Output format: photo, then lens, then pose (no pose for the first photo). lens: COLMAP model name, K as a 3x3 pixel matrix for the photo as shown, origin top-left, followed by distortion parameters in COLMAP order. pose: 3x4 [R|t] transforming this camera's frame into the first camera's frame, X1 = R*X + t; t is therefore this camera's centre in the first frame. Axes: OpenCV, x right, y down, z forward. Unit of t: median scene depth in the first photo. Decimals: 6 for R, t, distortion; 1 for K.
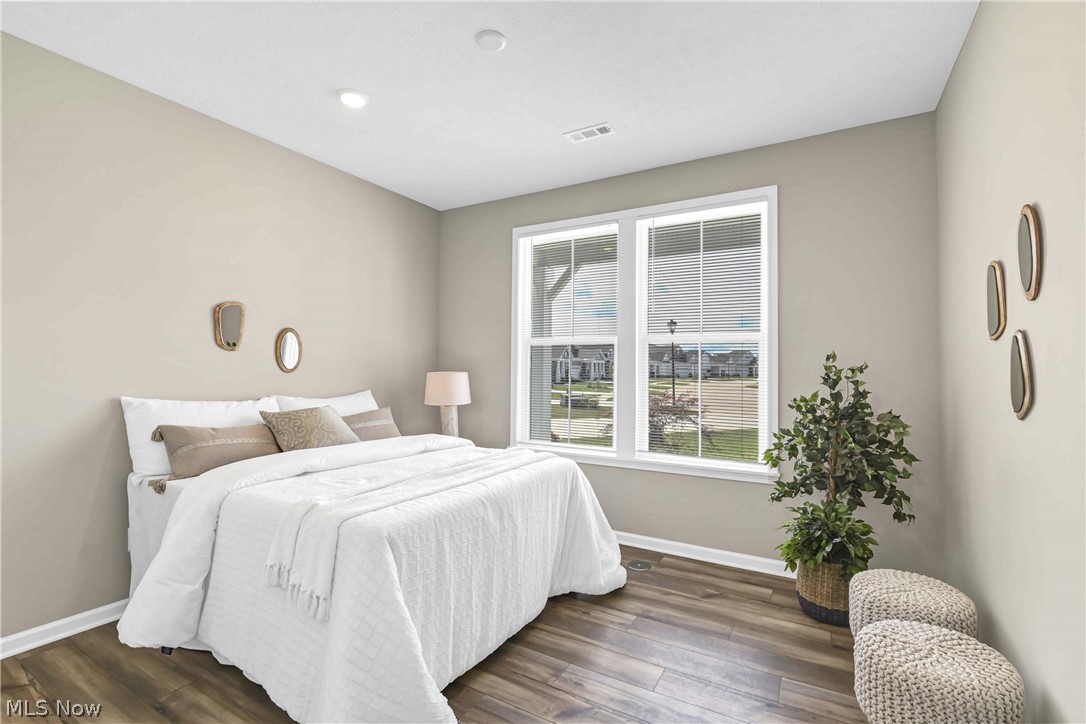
lens RADIAL K [[484.3, 0, 542.1], [0, 484.3, 349.1], [0, 0, 1]] dist [-0.000359, -0.008720]
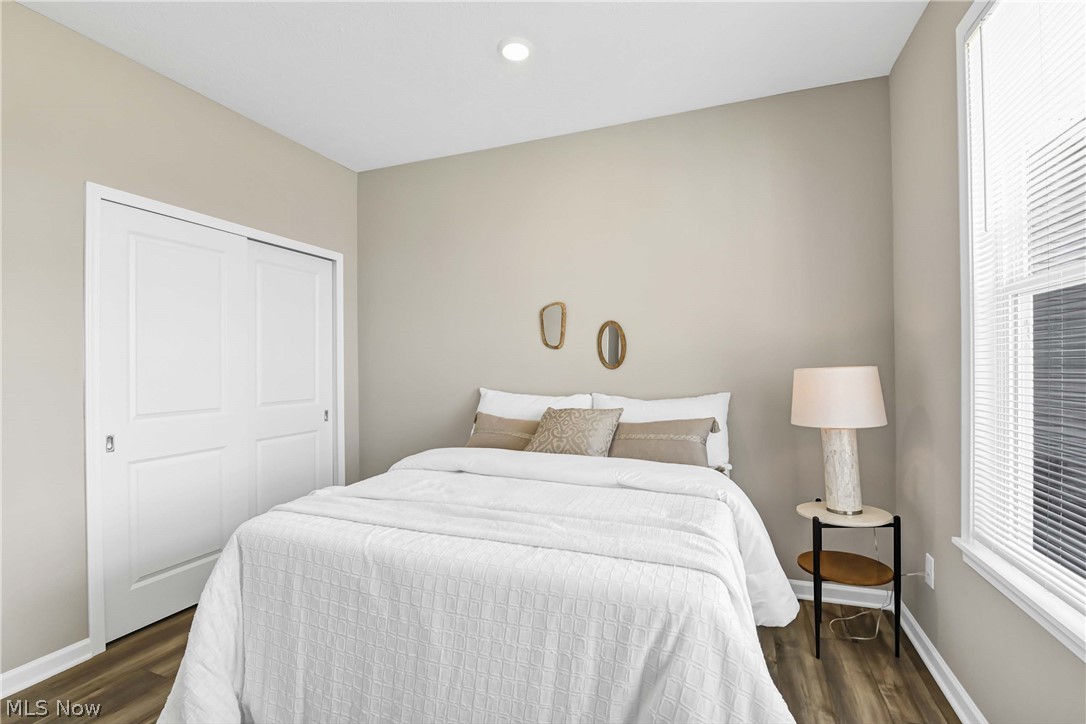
lens RADIAL K [[493.5, 0, 542.2], [0, 493.5, 358.9], [0, 0, 1]] dist [0.000265, -0.015524]
pose [[0.159025, -0.025128, -0.986955, 0.502320], [0.051910, 0.998506, -0.017058, 0.050491], [0.985909, -0.048520, 0.160091, 0.953533]]
